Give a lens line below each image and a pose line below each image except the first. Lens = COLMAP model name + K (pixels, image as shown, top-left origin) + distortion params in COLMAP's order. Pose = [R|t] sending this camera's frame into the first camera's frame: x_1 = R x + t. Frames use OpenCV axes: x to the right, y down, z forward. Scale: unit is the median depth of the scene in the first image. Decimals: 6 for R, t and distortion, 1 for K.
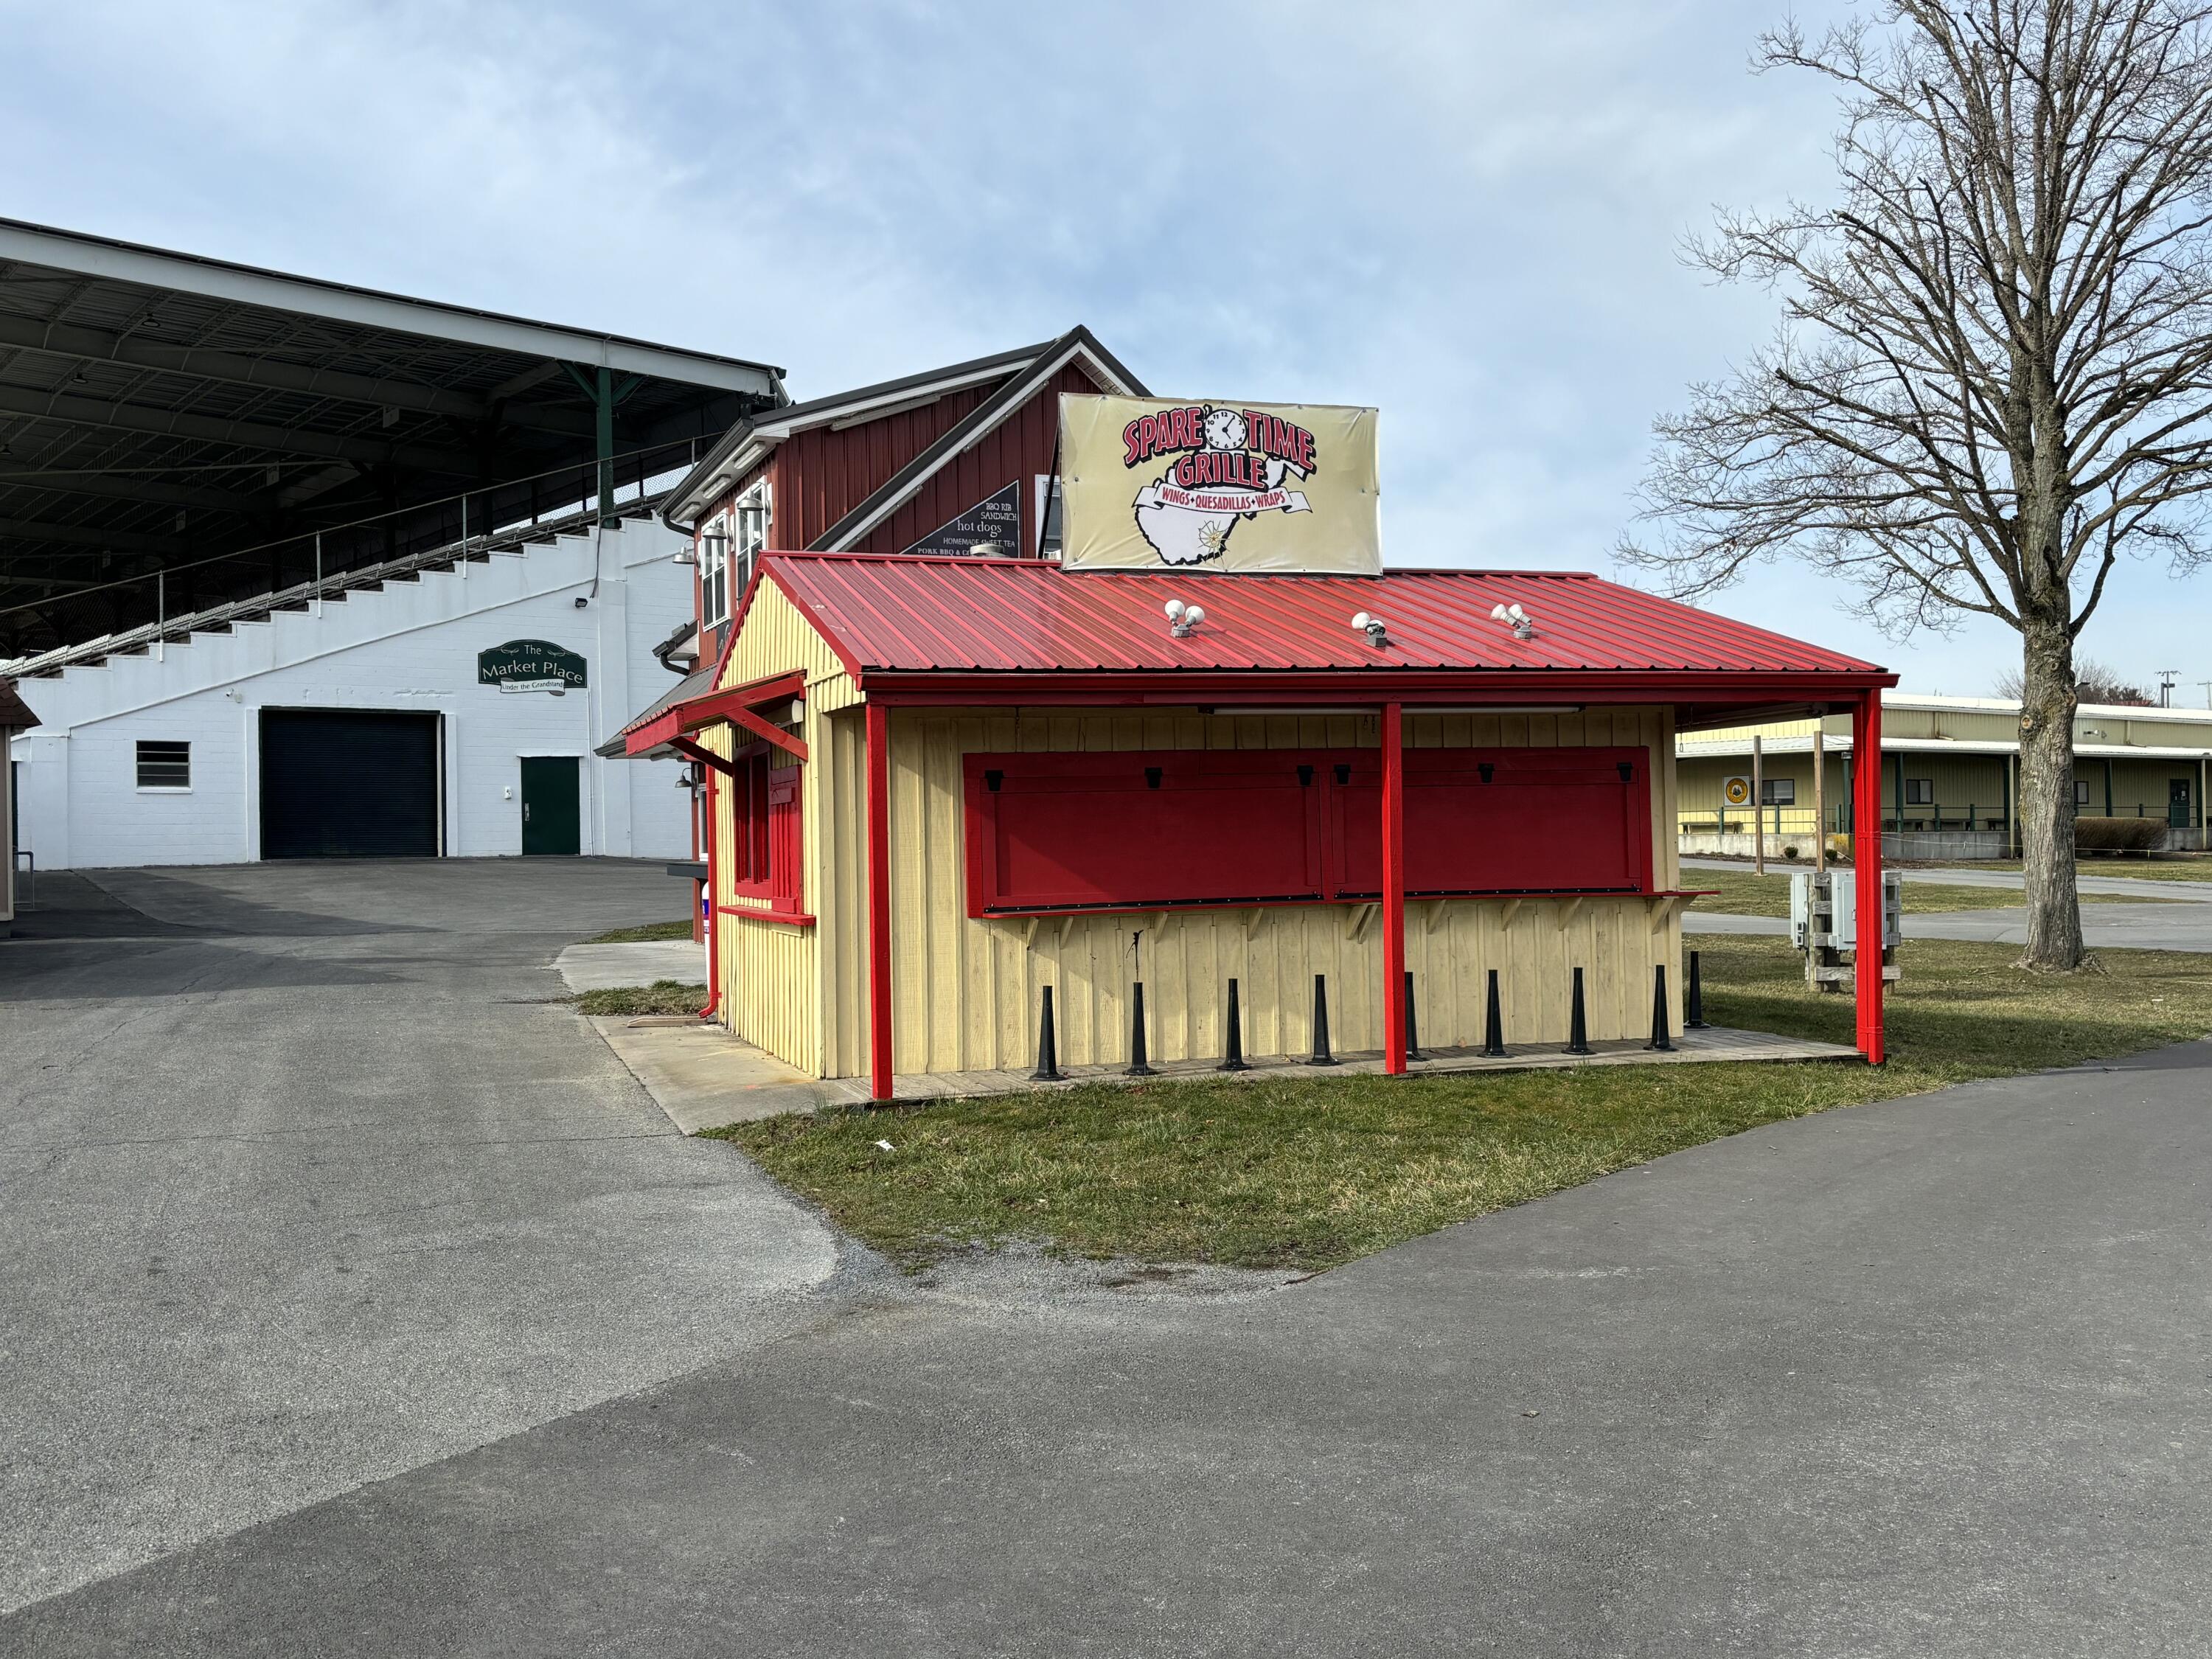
lens RADIAL K [[2151.0, 0, 1106.0], [0, 2151.0, 829.5], [0, 0, 1]] dist [0.035900, -0.013451]
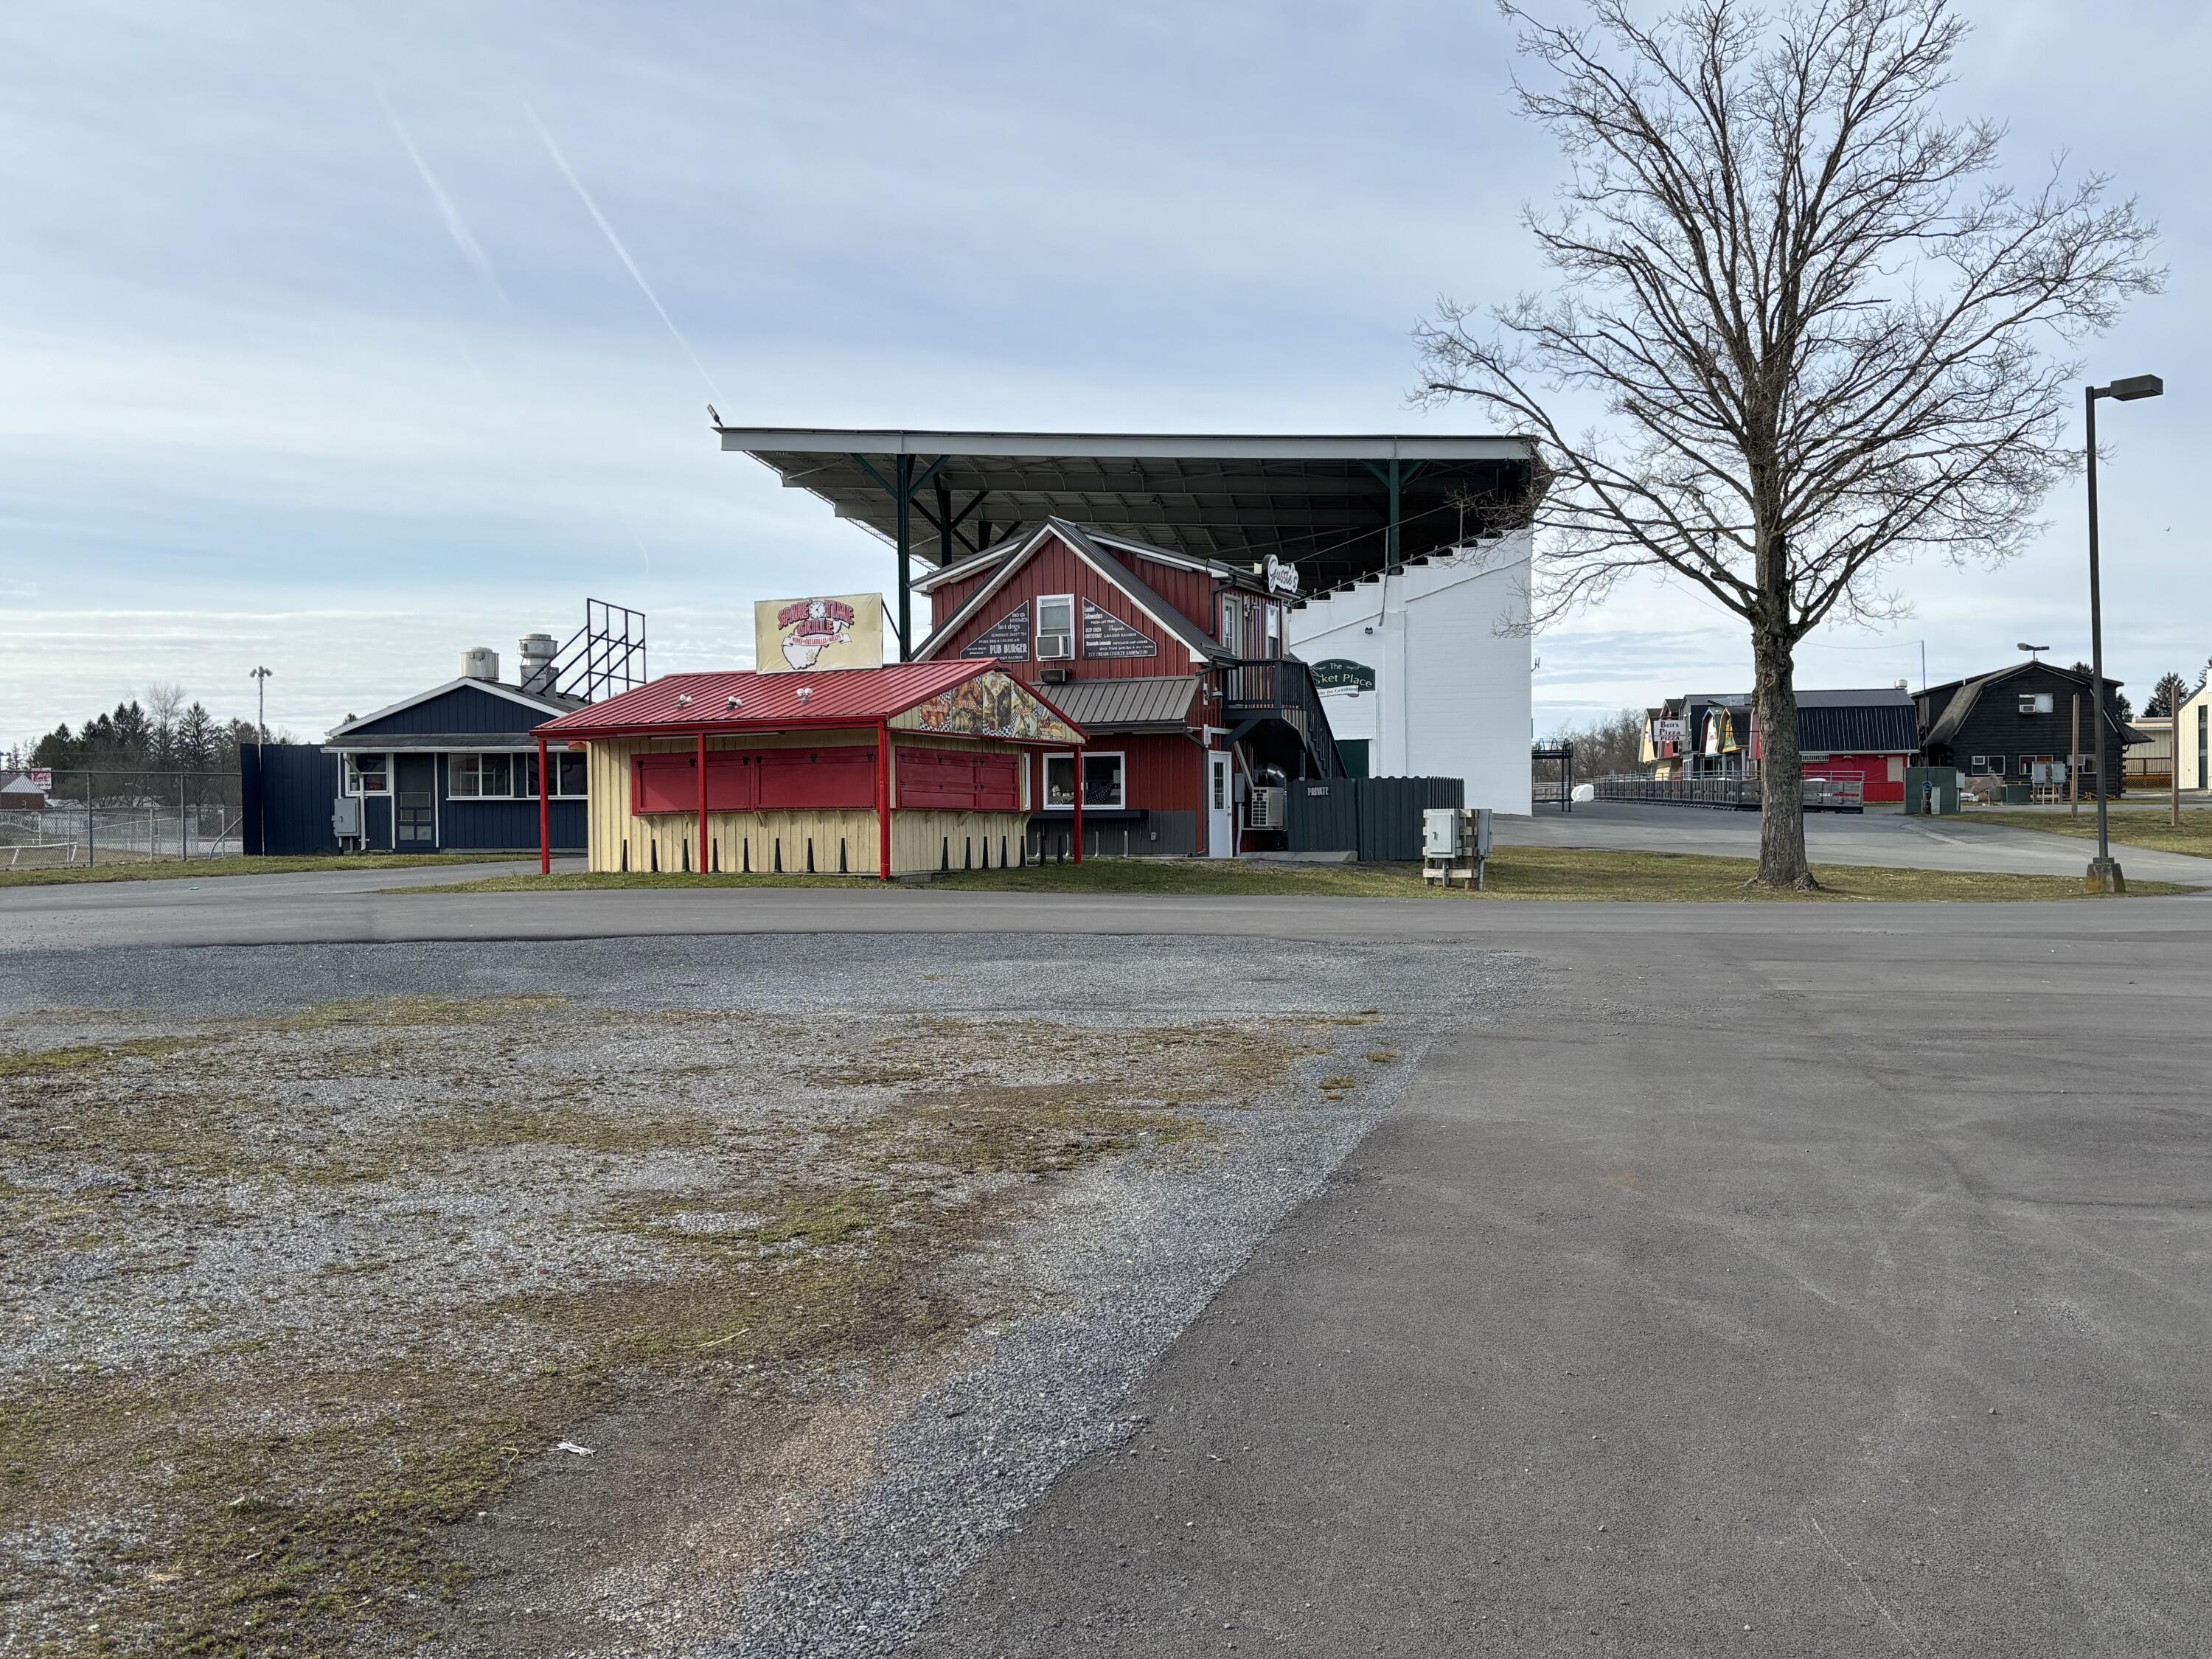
lens RADIAL K [[2113.1, 0, 1106.0], [0, 2113.1, 829.5], [0, 0, 1]] dist [0.226286, -0.002468]
pose [[0.736013, 0.003958, -0.676956, 1.833511], [0.005816, 0.999909, 0.012169, 0.025081], [0.676943, -0.012893, 0.735923, -0.478217]]
